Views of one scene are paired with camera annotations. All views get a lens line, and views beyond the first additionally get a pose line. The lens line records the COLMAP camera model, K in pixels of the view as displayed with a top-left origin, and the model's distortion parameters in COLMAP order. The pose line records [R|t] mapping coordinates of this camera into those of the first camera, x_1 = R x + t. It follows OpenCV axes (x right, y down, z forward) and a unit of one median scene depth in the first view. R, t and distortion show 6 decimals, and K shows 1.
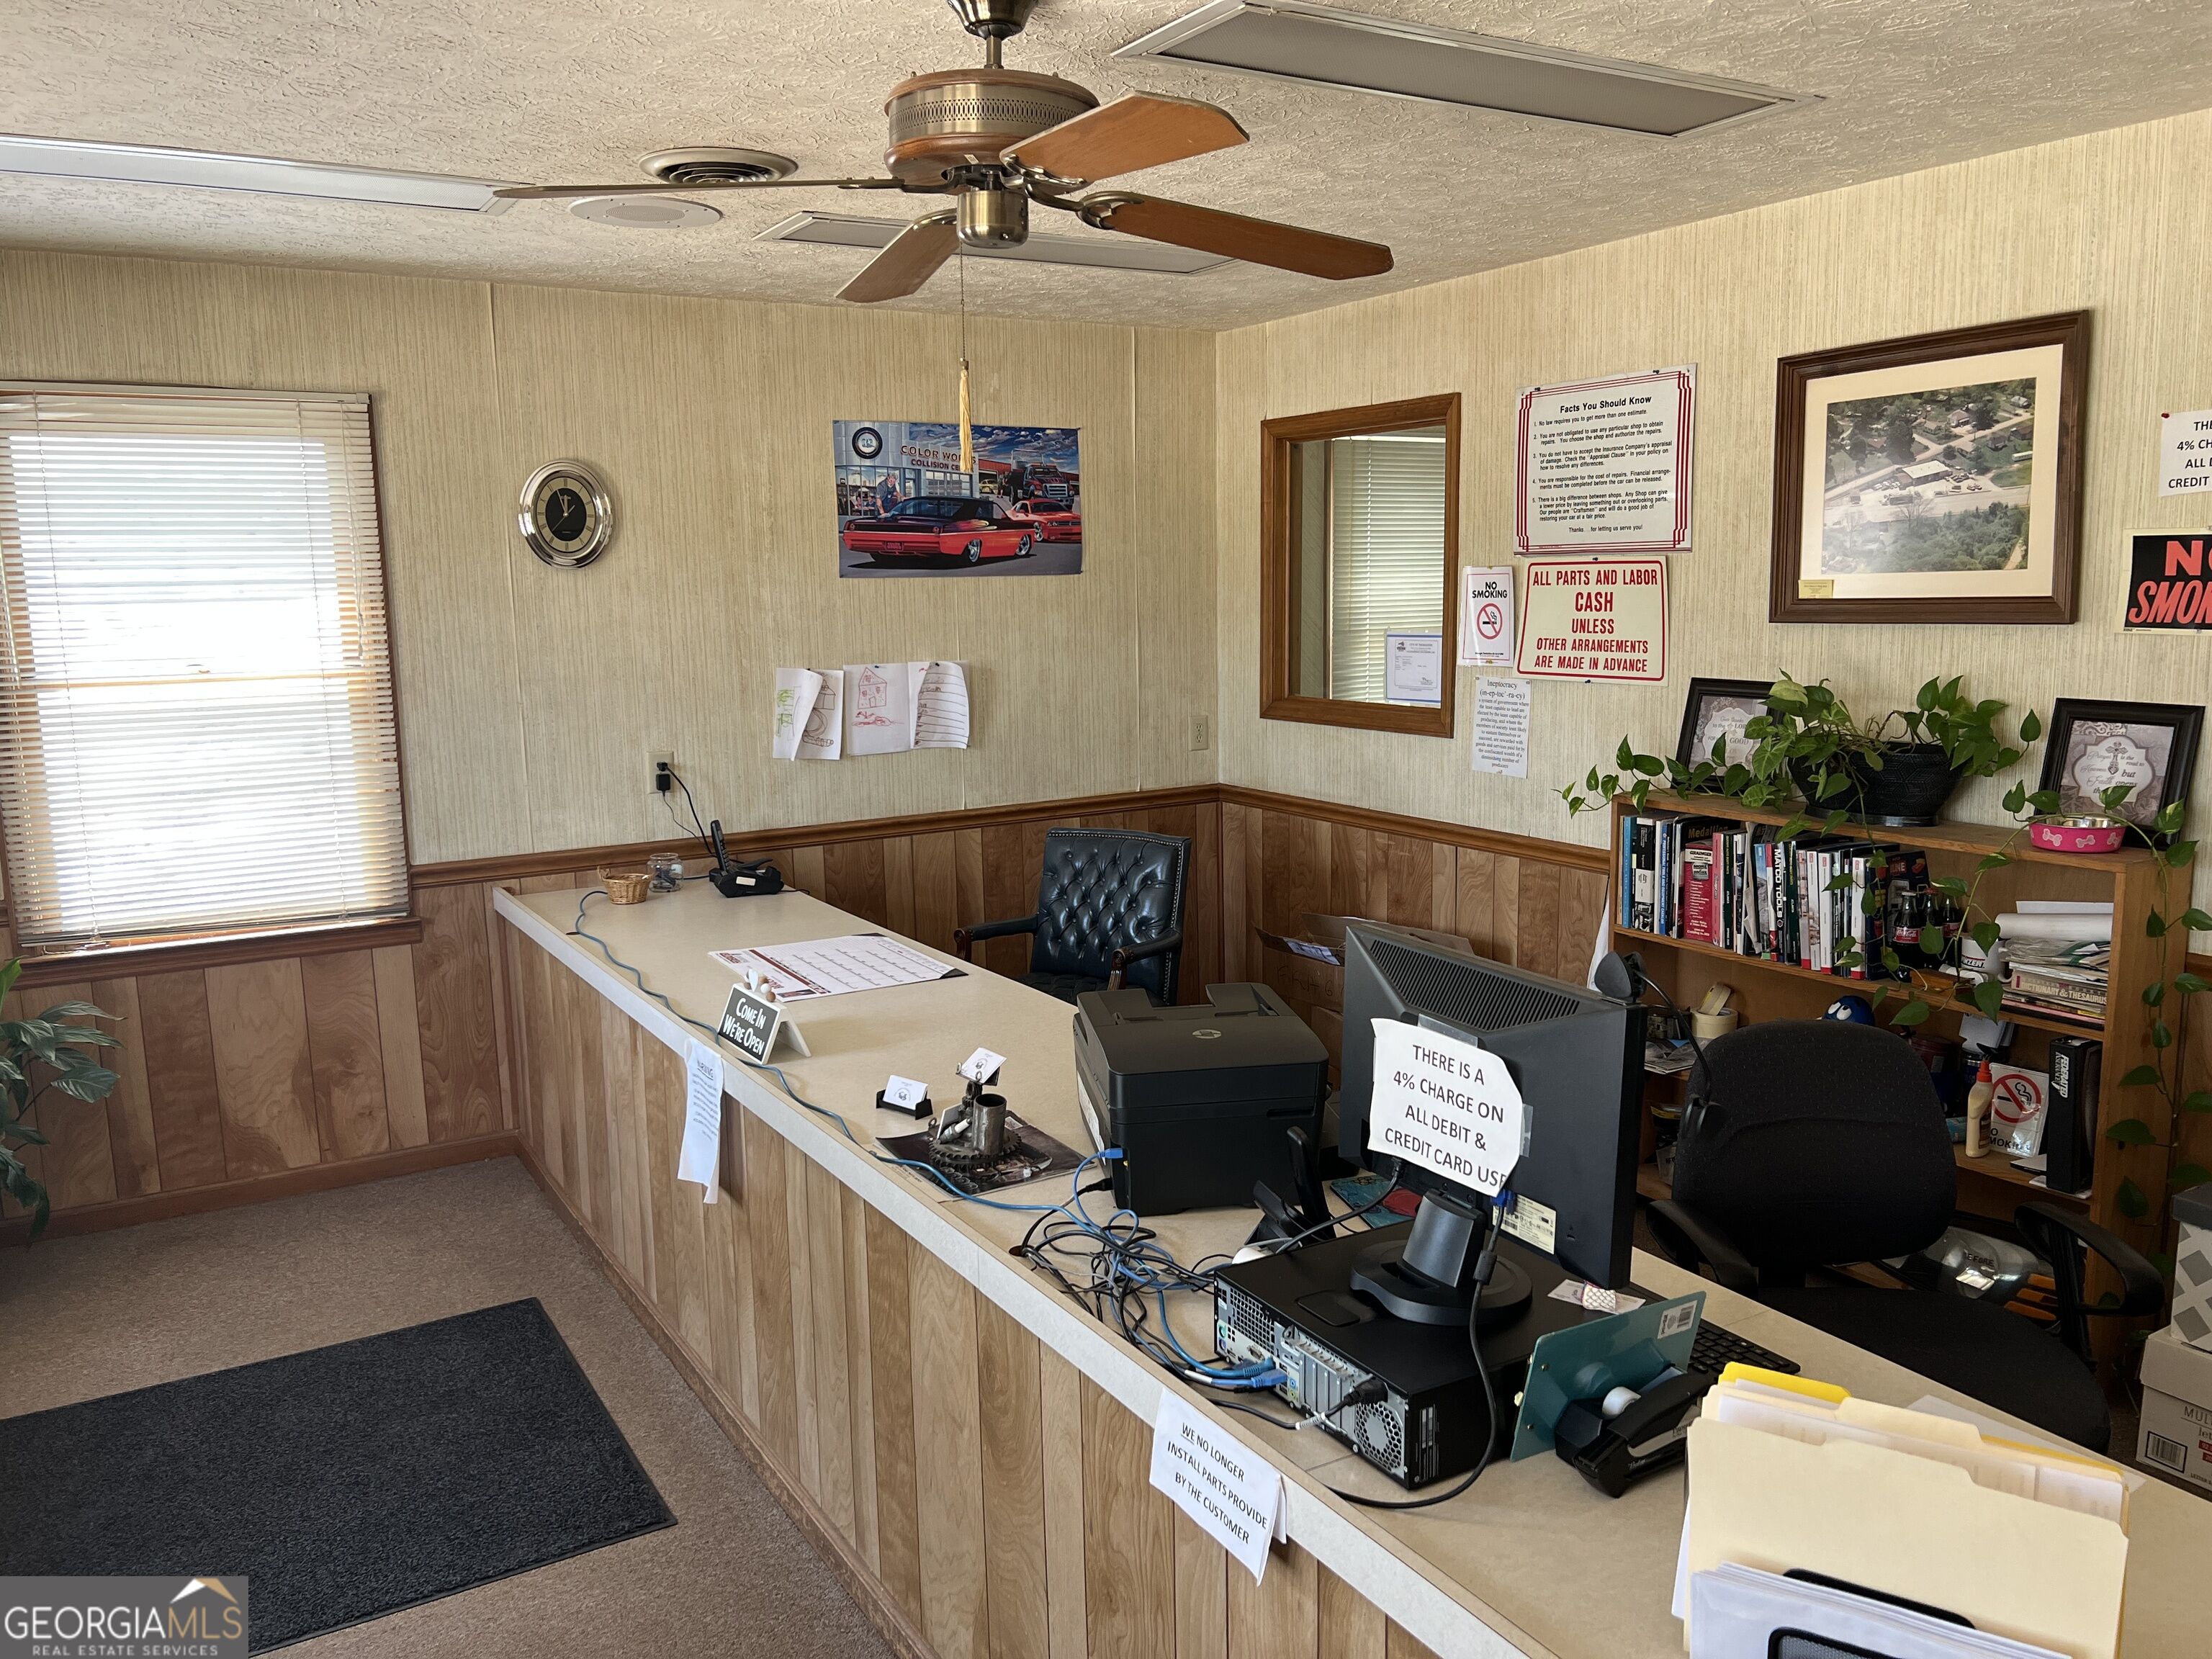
lens RADIAL K [[1689.0, 0, 1140.1], [0, 1689.0, 885.9], [0, 0, 1]] dist [0.012597, -0.017220]
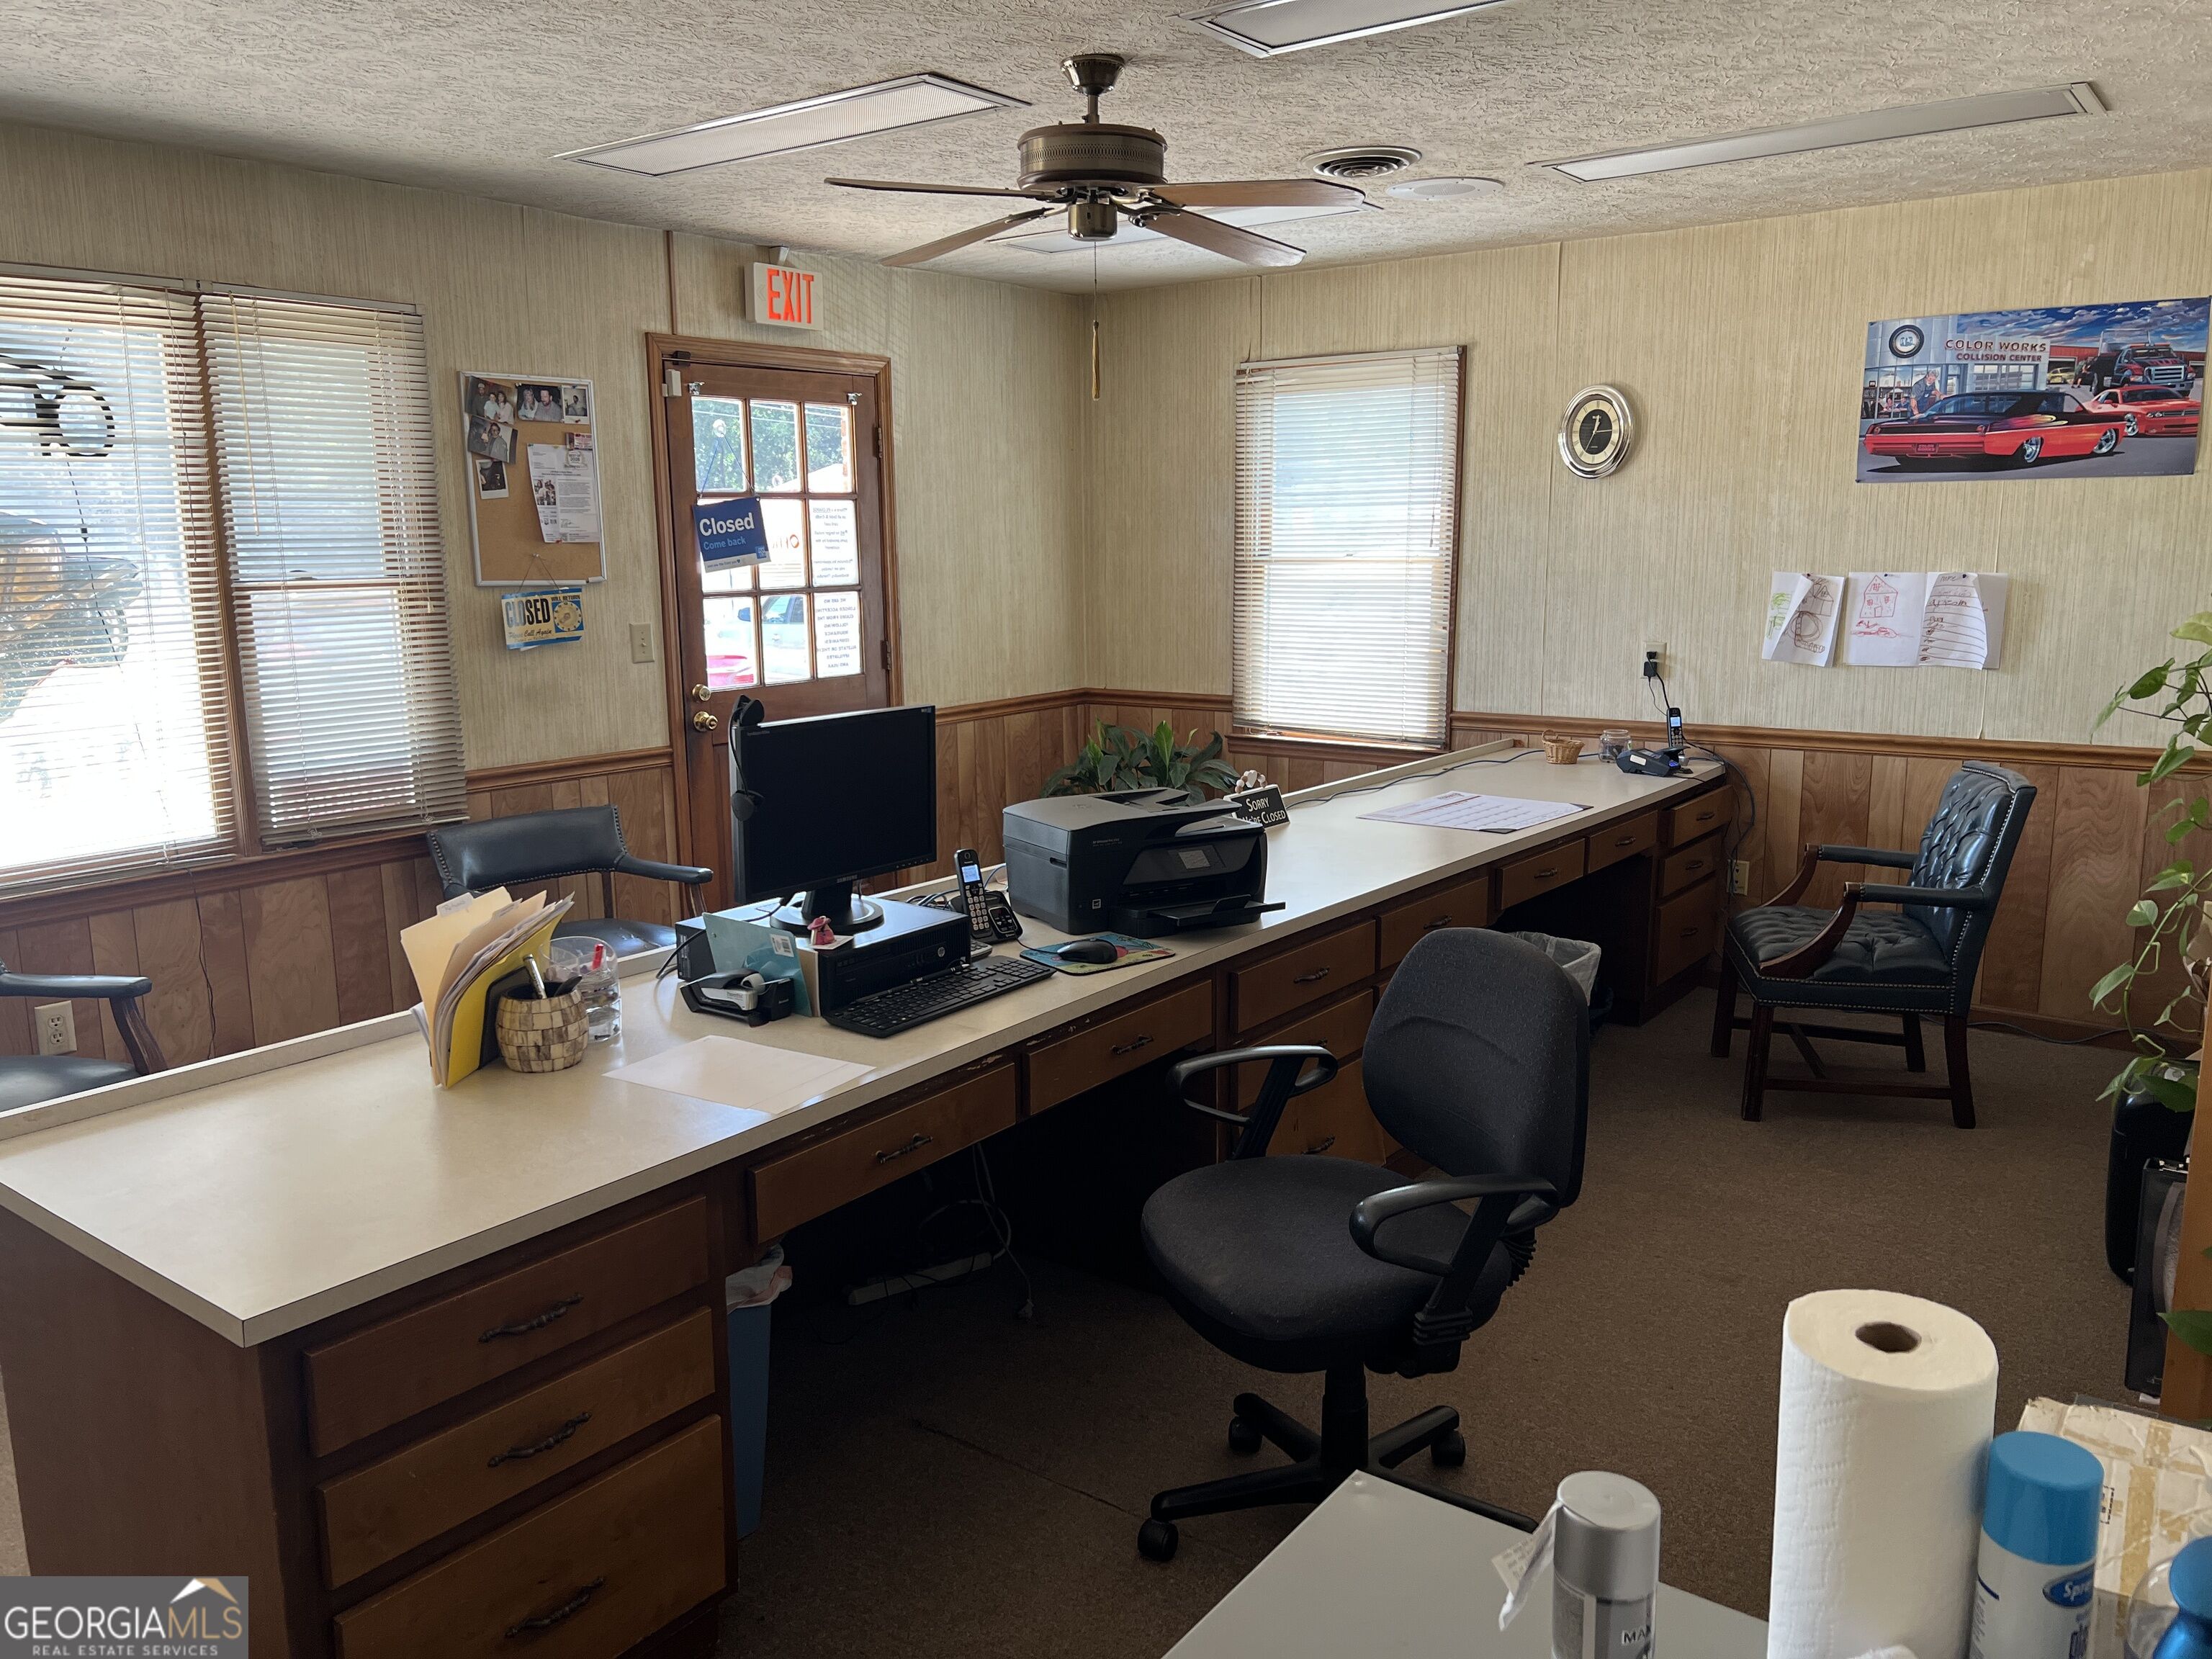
lens RADIAL K [[1689.0, 0, 1107.2], [0, 1689.0, 826.2], [0, 0, 1]] dist [0.012597, -0.017220]
pose [[0.368476, 0.172168, -0.913555, 0.596259], [-0.163505, 0.979385, 0.118626, -0.032353], [0.915145, 0.105660, 0.389031, 0.240444]]
